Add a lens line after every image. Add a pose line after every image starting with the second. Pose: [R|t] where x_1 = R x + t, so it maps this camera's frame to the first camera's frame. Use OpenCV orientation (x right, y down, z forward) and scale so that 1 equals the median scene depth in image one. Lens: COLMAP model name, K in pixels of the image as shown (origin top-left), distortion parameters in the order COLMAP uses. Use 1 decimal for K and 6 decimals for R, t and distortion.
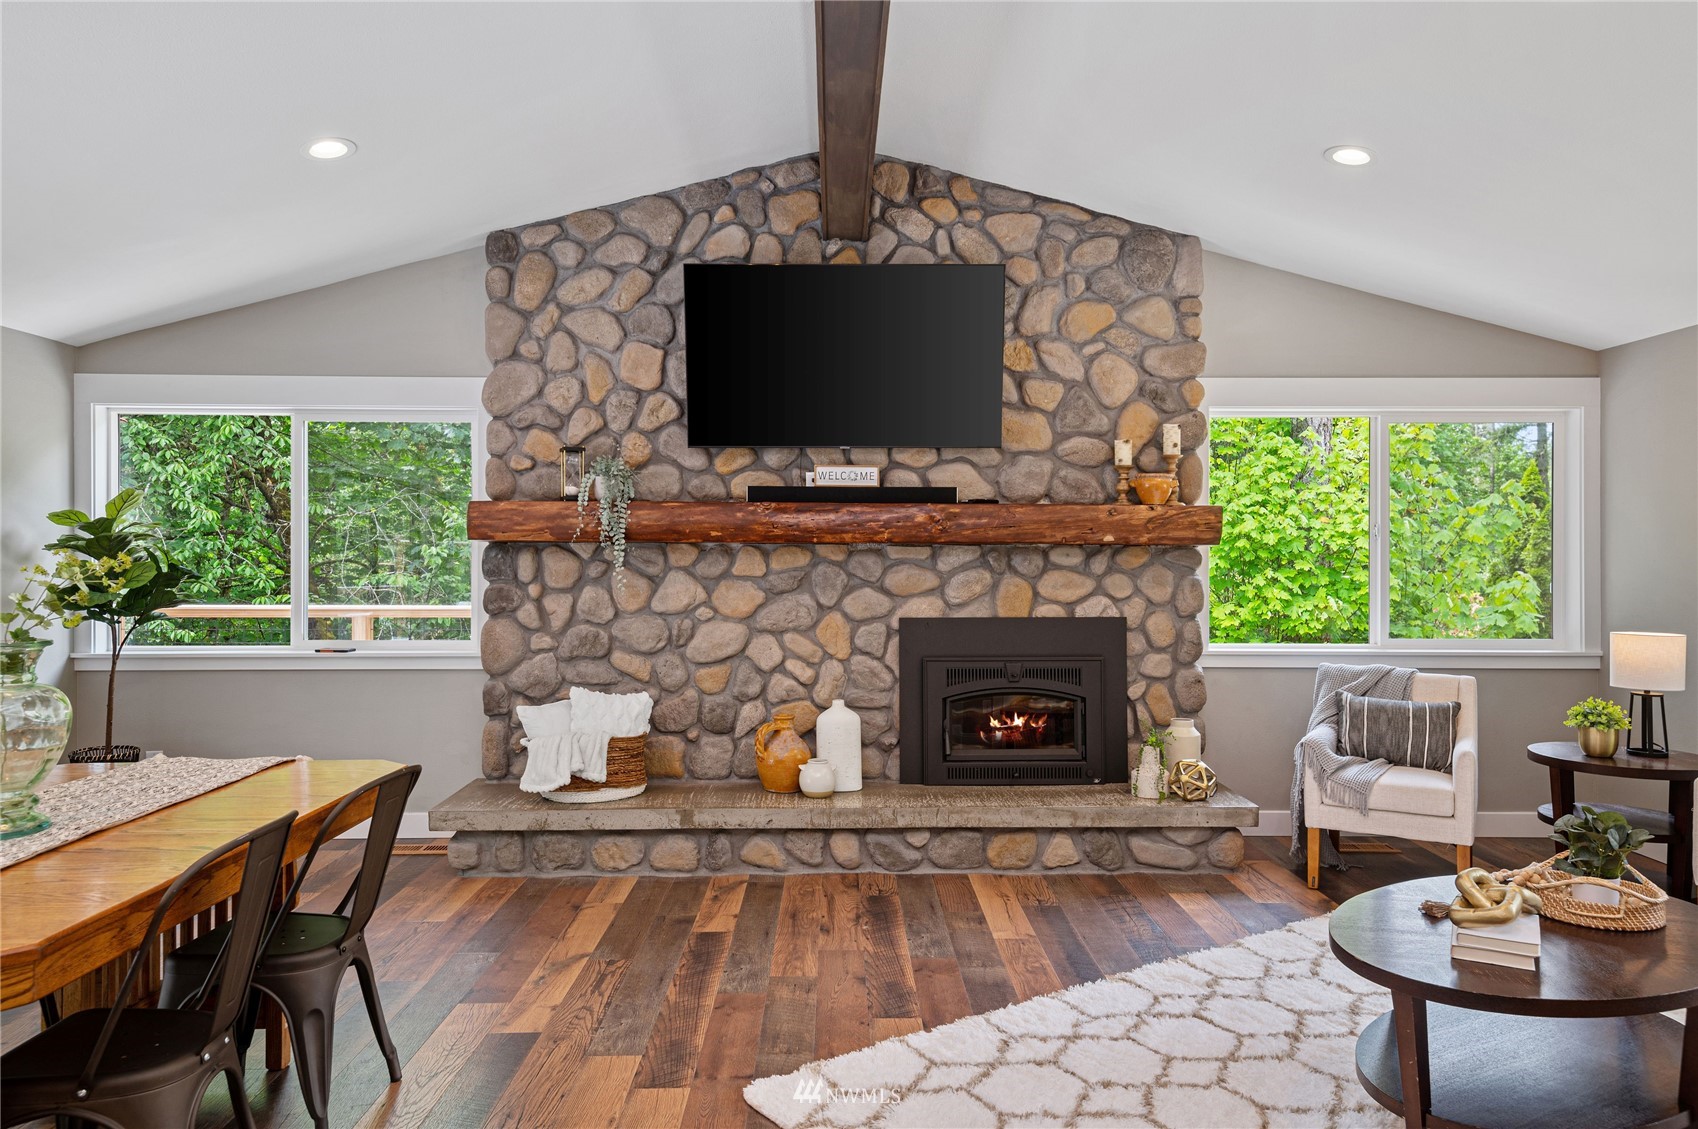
lens RADIAL K [[1118.2, 0, 860.5], [0, 1118.2, 564.0], [0, 0, 1]] dist [0.026440, -0.001564]
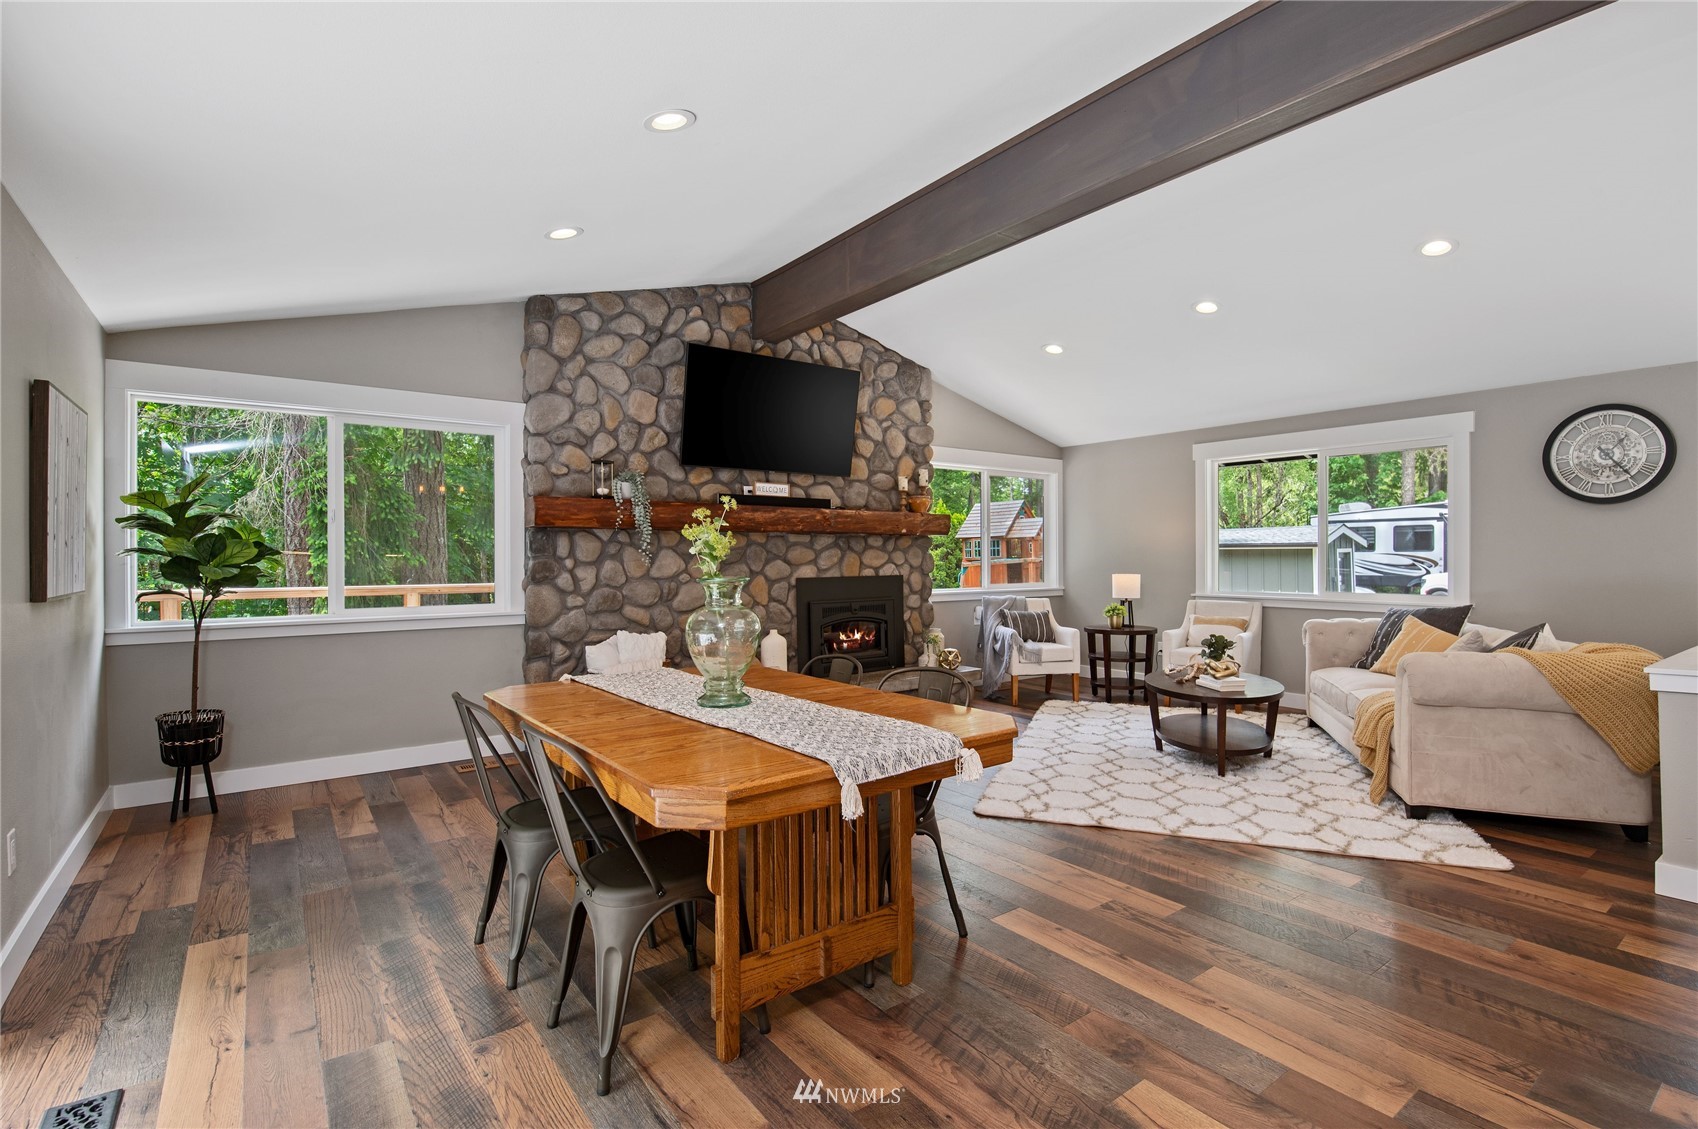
lens RADIAL K [[783.8, 0, 856.3], [0, 783.8, 562.4], [0, 0, 1]] dist [-0.001693, 0.000178]
pose [[0.810579, -0.009705, 0.585550, -0.563553], [0.008709, 0.999952, 0.004519, 0.020853], [-0.585565, 0.001436, 0.810624, 0.022960]]
